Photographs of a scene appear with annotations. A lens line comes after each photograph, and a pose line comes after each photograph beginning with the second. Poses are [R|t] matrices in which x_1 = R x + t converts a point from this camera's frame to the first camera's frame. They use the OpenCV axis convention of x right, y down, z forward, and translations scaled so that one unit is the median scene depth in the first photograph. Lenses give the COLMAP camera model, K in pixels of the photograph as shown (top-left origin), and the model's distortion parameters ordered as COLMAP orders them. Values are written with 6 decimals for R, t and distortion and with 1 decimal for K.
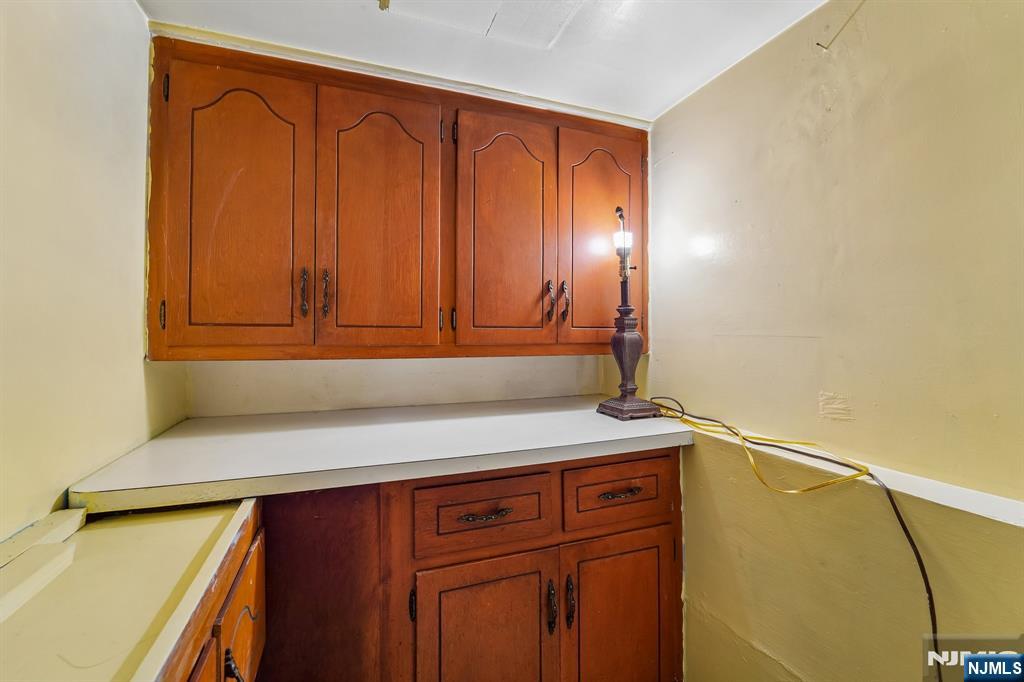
lens RADIAL K [[437.2, 0, 520.1], [0, 437.2, 318.1], [0, 0, 1]] dist [-0.016549, 0.000100]
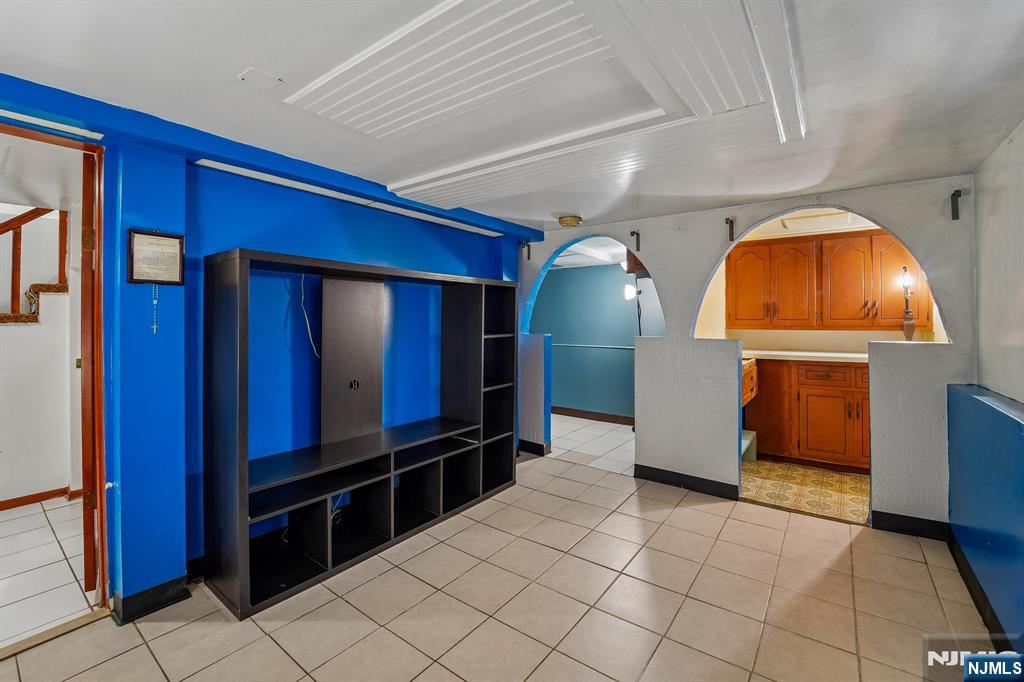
lens RADIAL K [[437.2, 0, 520.1], [0, 437.2, 318.1], [0, 0, 1]] dist [-0.016549, 0.000100]
pose [[0.540954, -0.011560, -0.840973, 1.284746], [0.022523, 0.999746, 0.000745, -0.039140], [0.840751, -0.019344, 0.541077, -2.403838]]
